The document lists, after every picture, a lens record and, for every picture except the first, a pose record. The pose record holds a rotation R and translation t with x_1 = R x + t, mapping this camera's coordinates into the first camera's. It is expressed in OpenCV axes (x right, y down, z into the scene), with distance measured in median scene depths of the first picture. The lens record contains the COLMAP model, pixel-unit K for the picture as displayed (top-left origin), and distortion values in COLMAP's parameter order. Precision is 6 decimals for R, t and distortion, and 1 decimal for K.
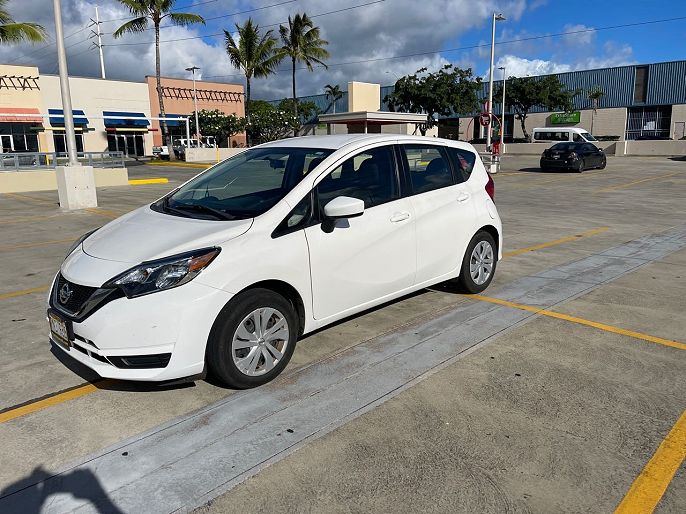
lens RADIAL K [[528.8, 0, 343.0], [0, 528.8, 257.0], [0, 0, 1]] dist [0.091595, -0.127988]
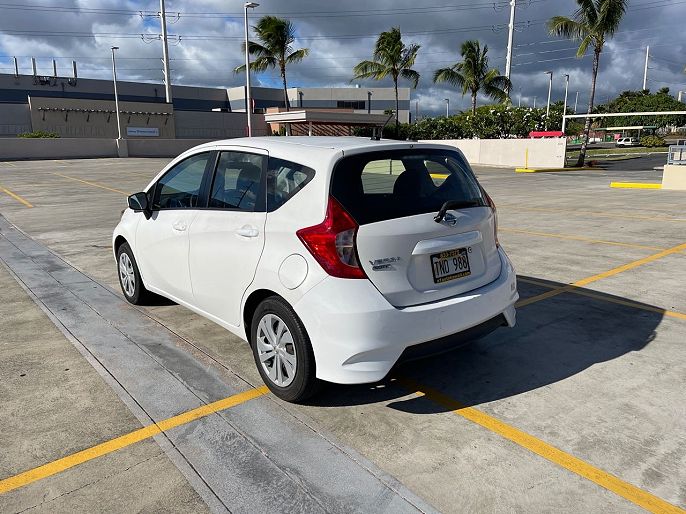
lens RADIAL K [[532.4, 0, 343.0], [0, 532.4, 257.0], [0, 0, 1]] dist [0.009616, 0.005026]
pose [[-0.120988, 0.223769, -0.967103, 0.850085], [-0.197781, 0.949292, 0.244391, -0.264789], [0.972751, 0.220843, -0.070596, 1.146766]]
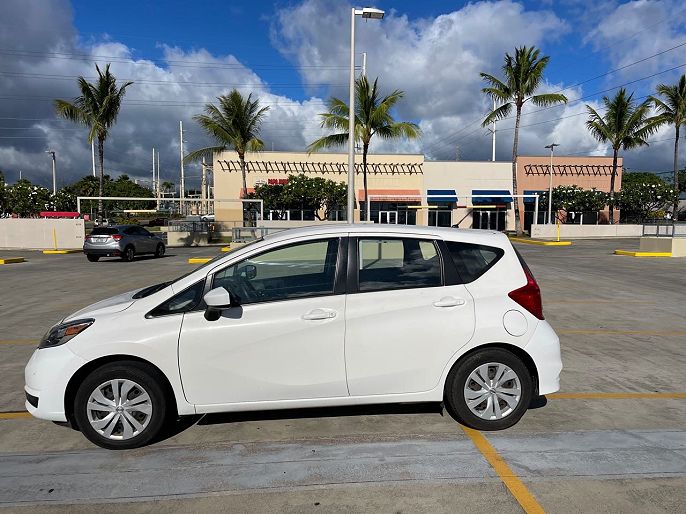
lens RADIAL K [[528.8, 0, 343.0], [0, 528.8, 257.0], [0, 0, 1]] dist [0.091595, -0.127988]
pose [[0.756429, 0.060171, -0.651302, 0.614854], [-0.147235, 0.985868, -0.079919, -0.090784], [0.637289, 0.156347, 0.754598, 0.267274]]
